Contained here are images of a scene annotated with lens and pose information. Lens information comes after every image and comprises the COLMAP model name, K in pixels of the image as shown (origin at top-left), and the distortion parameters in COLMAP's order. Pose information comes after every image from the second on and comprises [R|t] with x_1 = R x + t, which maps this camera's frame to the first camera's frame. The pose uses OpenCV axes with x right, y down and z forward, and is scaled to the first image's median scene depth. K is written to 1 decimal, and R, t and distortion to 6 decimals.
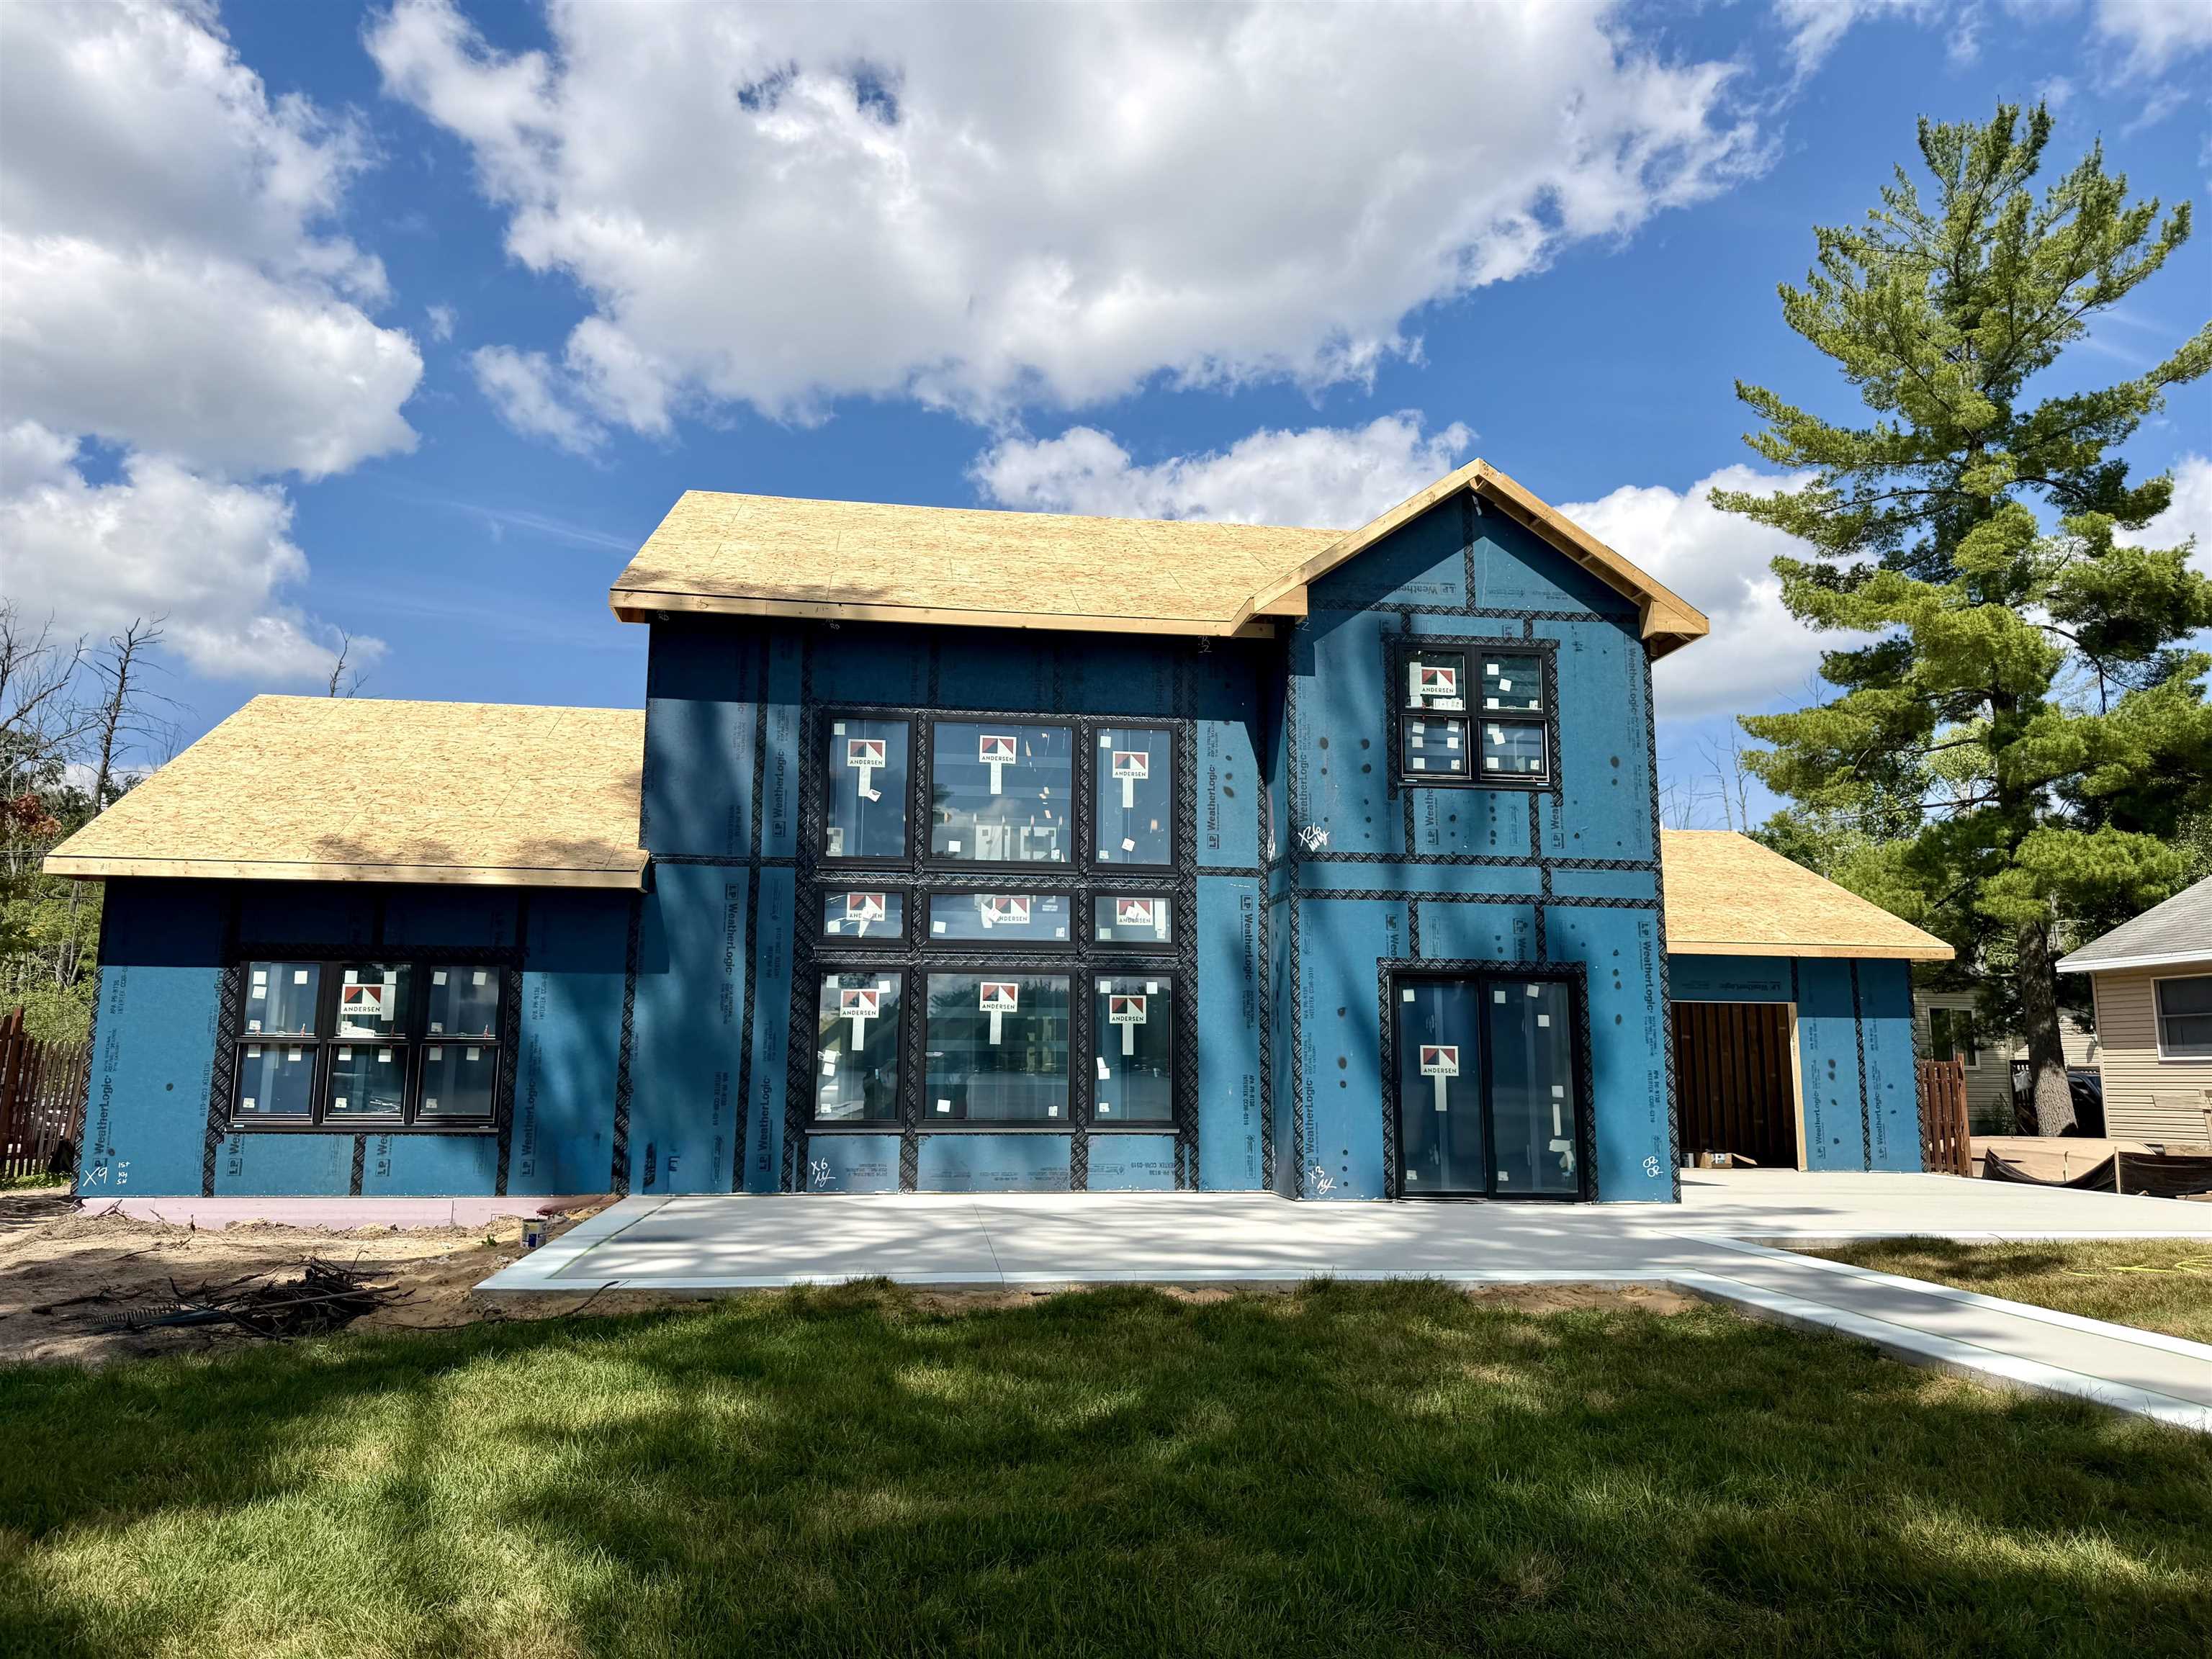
lens RADIAL K [[1624.2, 0, 1106.0], [0, 1624.2, 829.5], [0, 0, 1]] dist [0.092793, -0.112048]
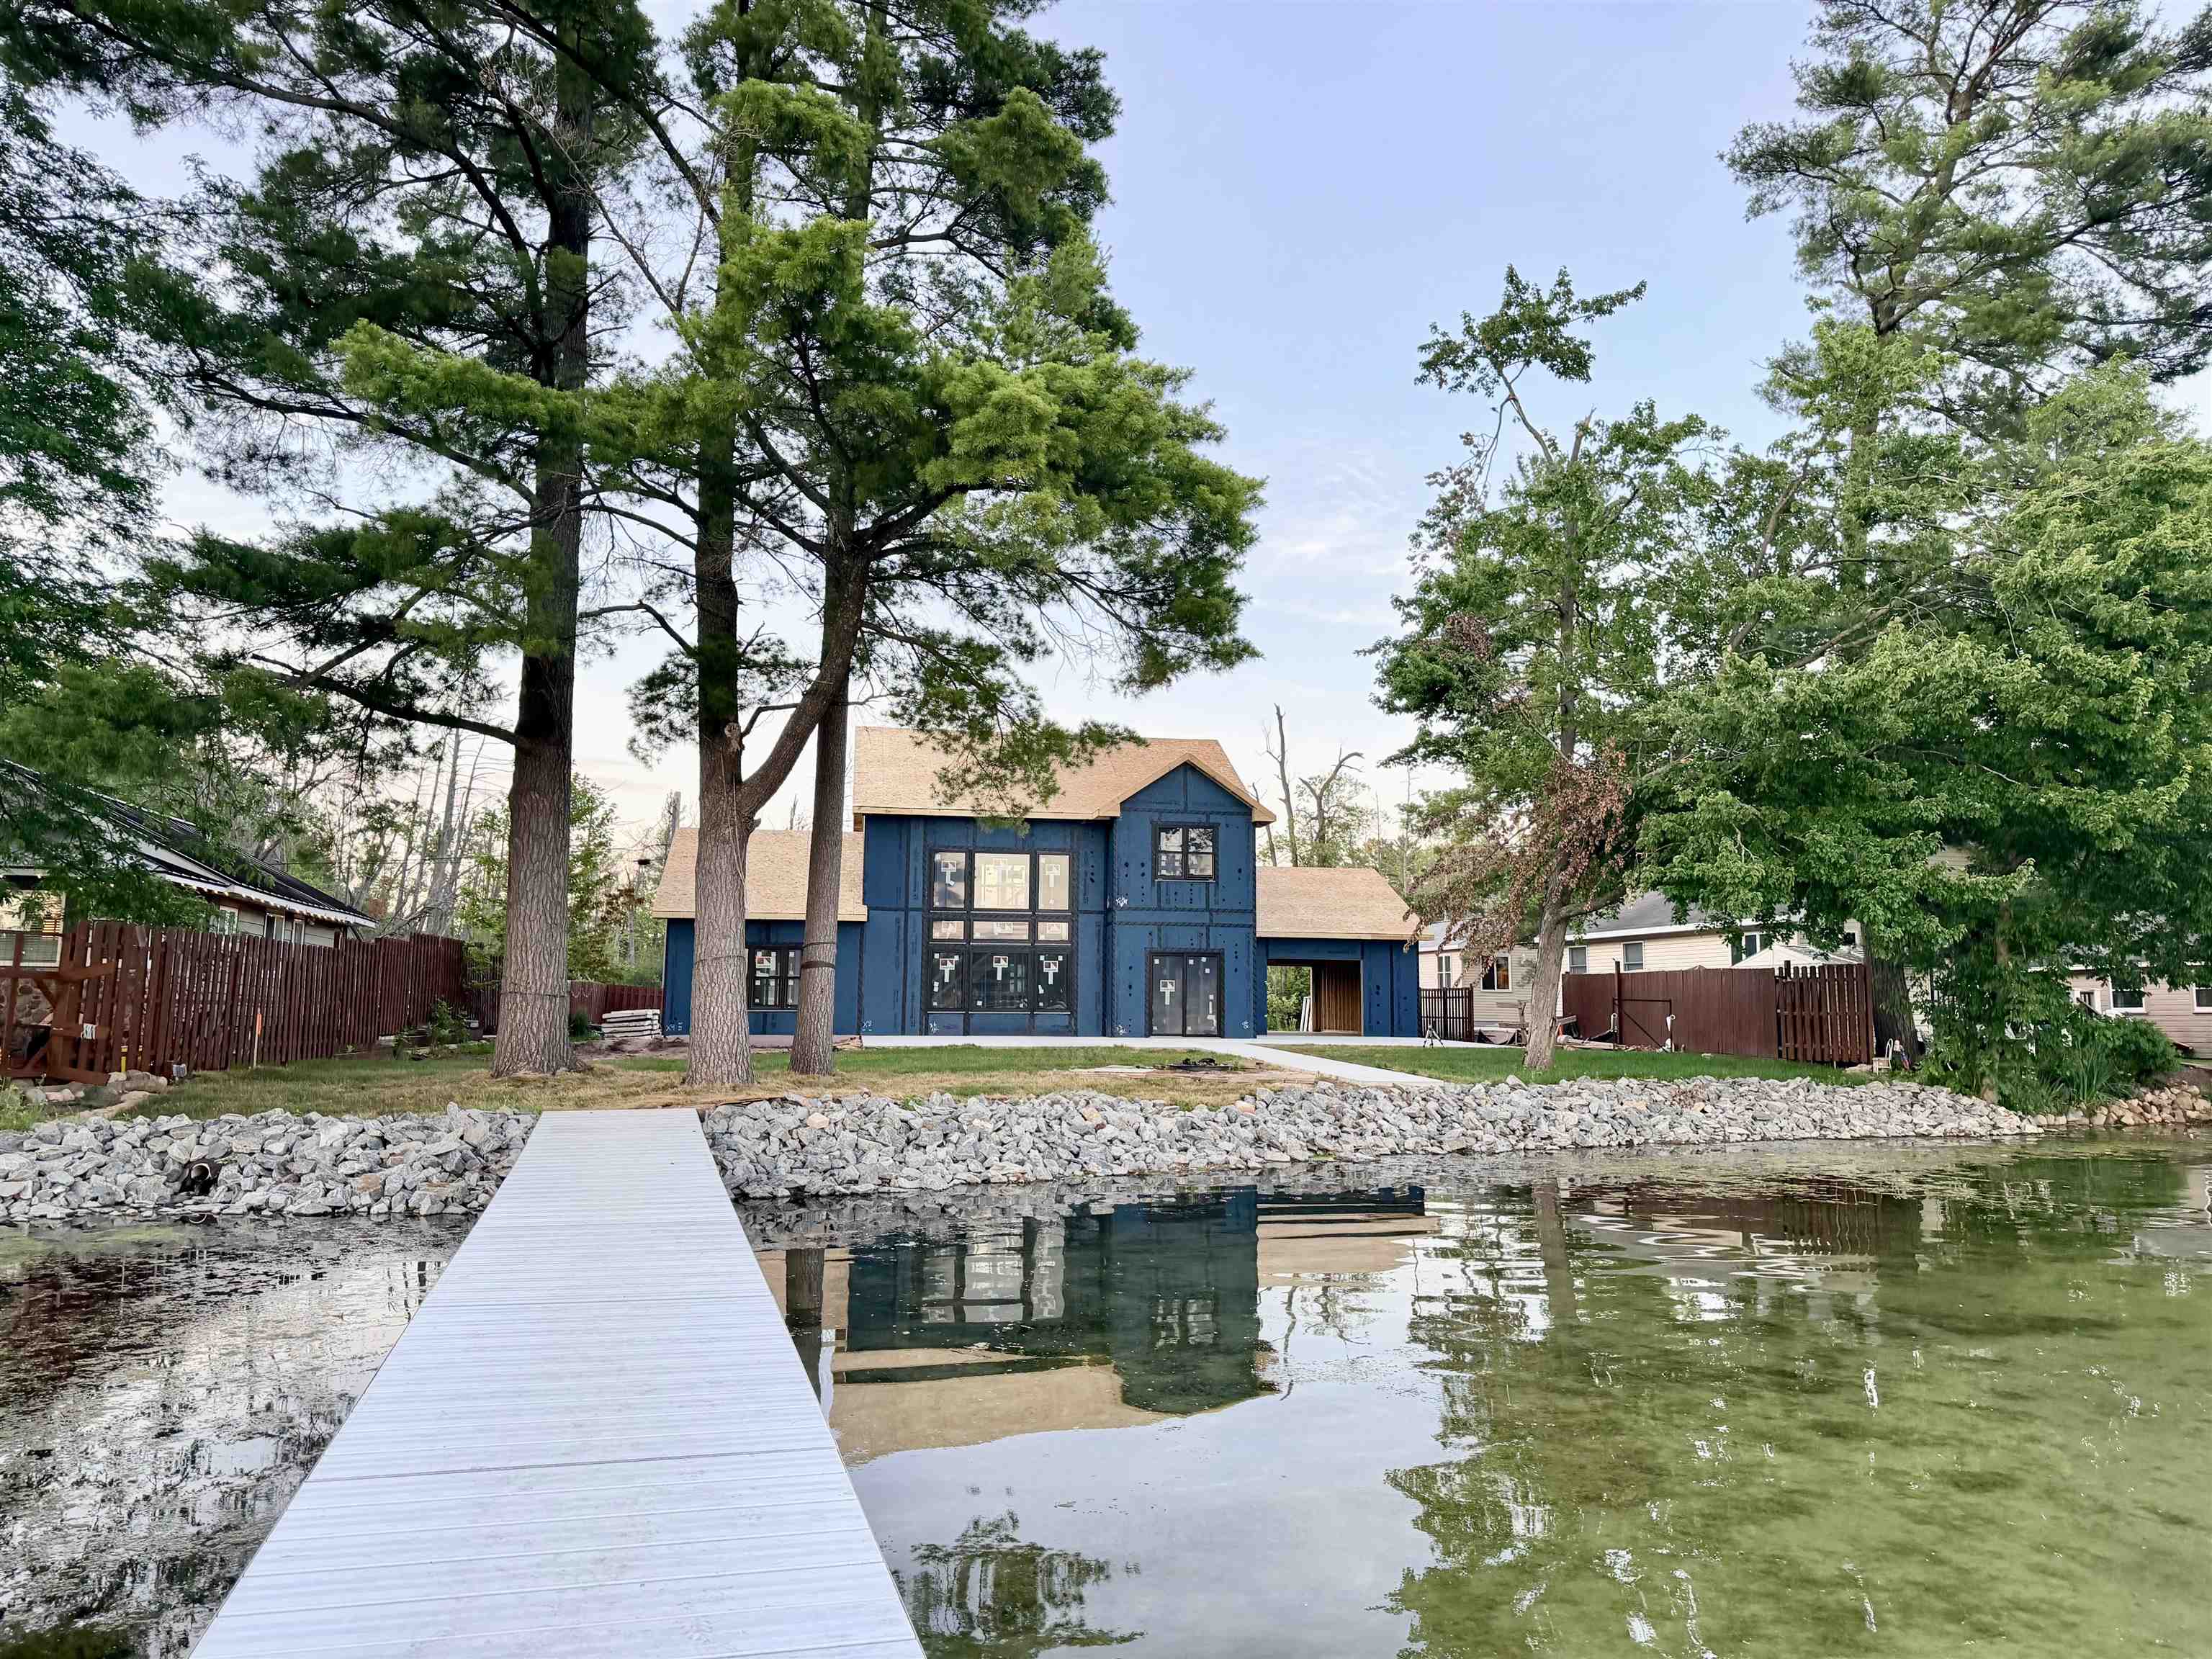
lens RADIAL K [[1624.2, 0, 1106.0], [0, 1624.2, 829.5], [0, 0, 1]] dist [0.092793, -0.112048]
pose [[0.999083, 0.005213, 0.042487, -0.010363], [-0.007145, 0.998941, 0.045448, -0.224902], [-0.042205, -0.045710, 0.998063, -1.573166]]
